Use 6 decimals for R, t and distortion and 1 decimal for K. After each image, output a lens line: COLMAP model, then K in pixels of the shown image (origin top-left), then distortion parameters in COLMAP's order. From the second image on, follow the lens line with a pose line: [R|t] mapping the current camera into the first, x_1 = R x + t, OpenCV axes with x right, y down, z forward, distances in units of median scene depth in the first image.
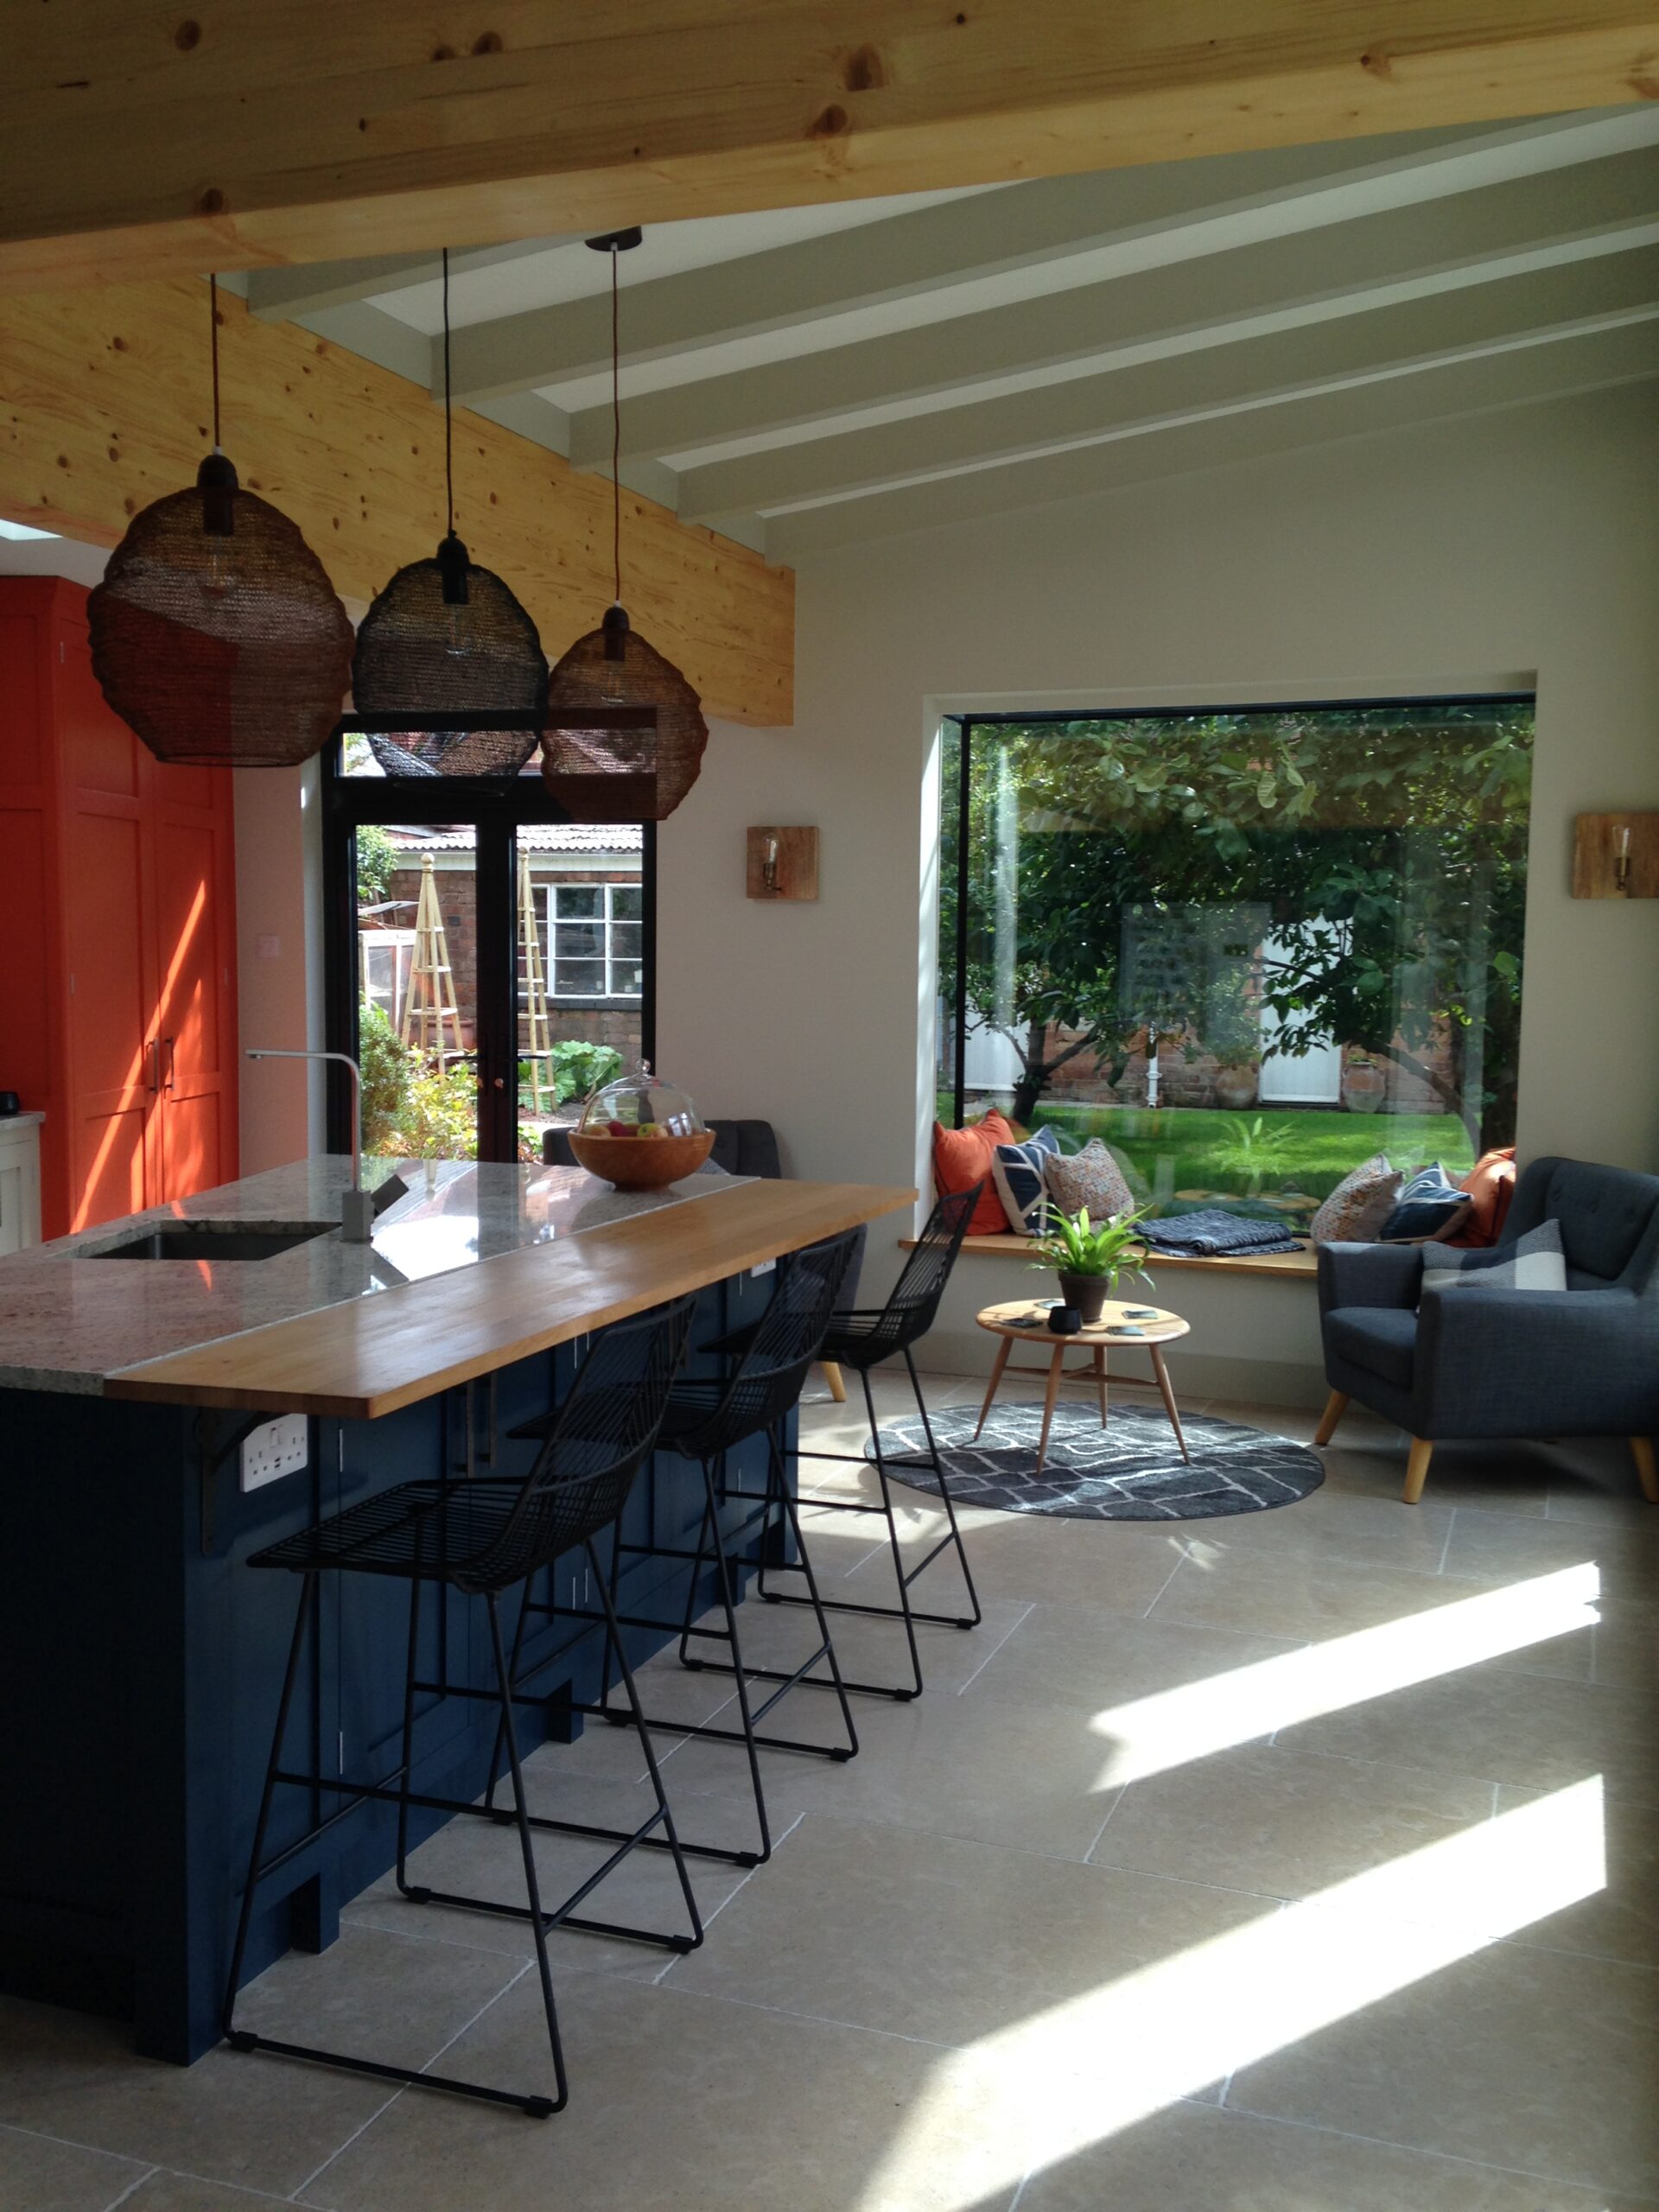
lens RADIAL K [[2040.8, 0, 829.5], [0, 2040.8, 1106.0], [0, 0, 1]] dist [0.071596, -0.010248]
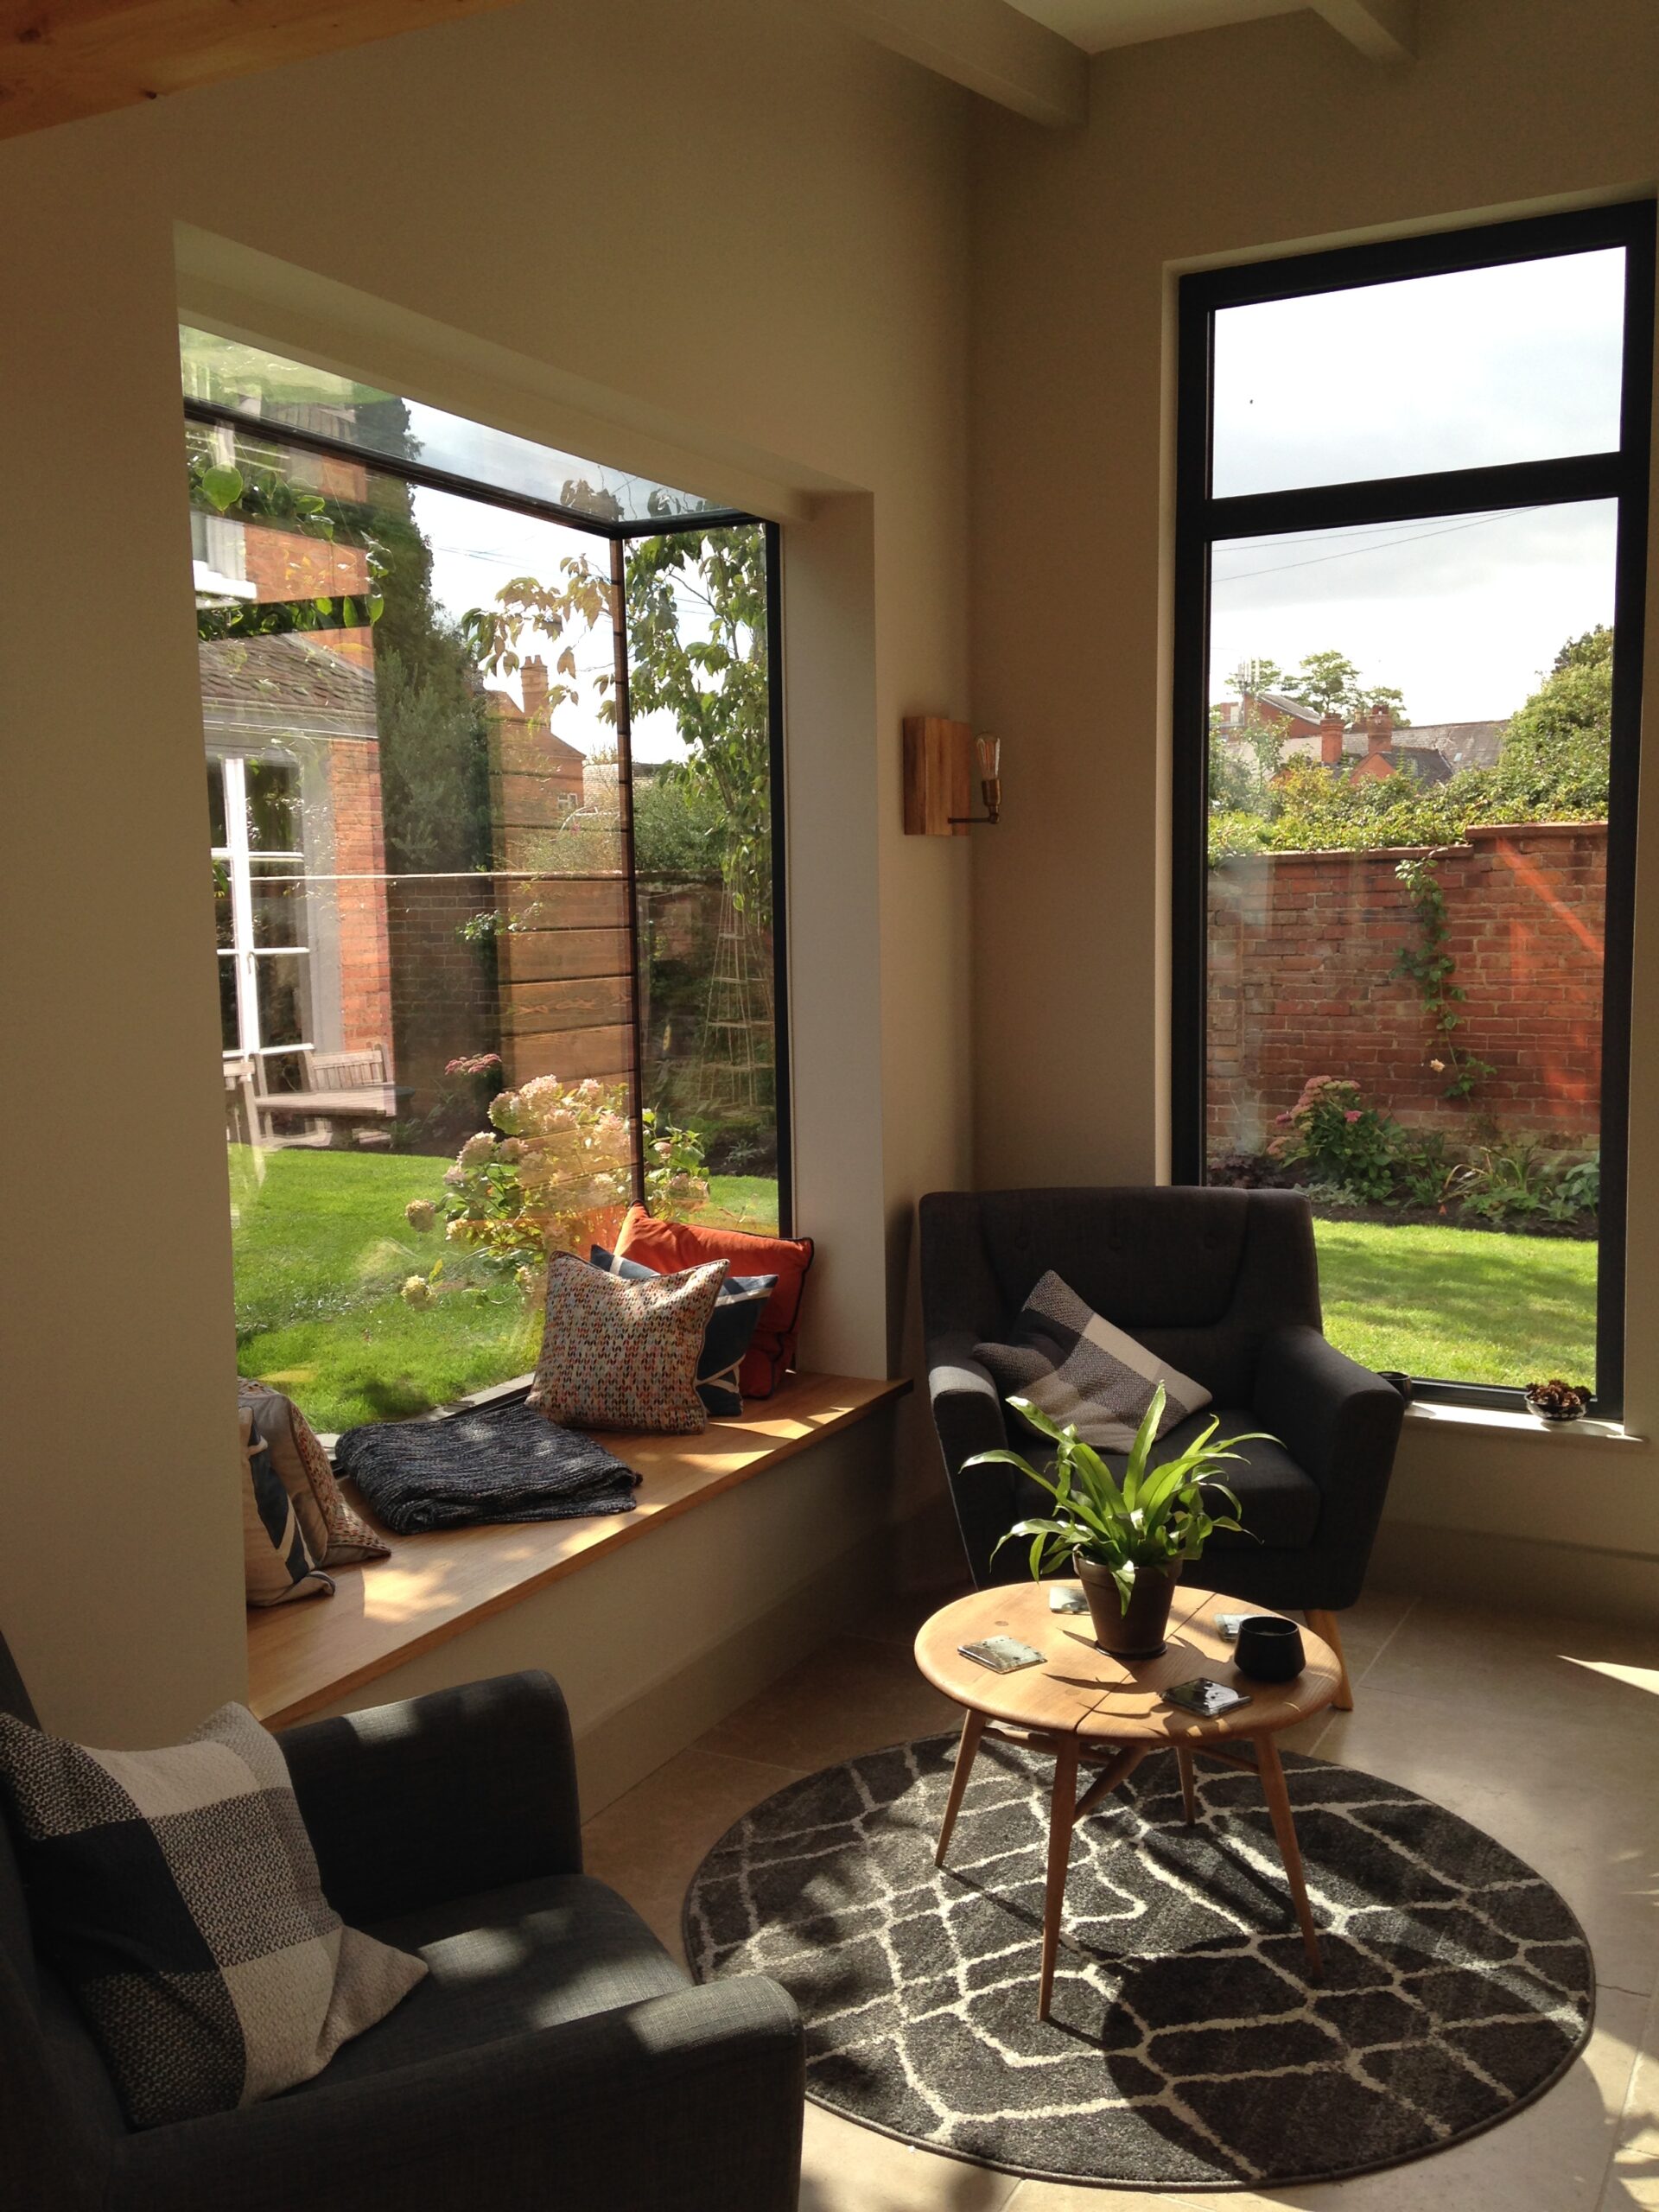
lens RADIAL K [[2040.8, 0, 829.5], [0, 2040.8, 1106.0], [0, 0, 1]] dist [0.071596, -0.010248]
pose [[0.118536, -0.109978, 0.986840, -0.368063], [0.099947, 0.990121, 0.098338, -0.084587], [-0.987907, 0.086975, 0.128357, 0.999818]]
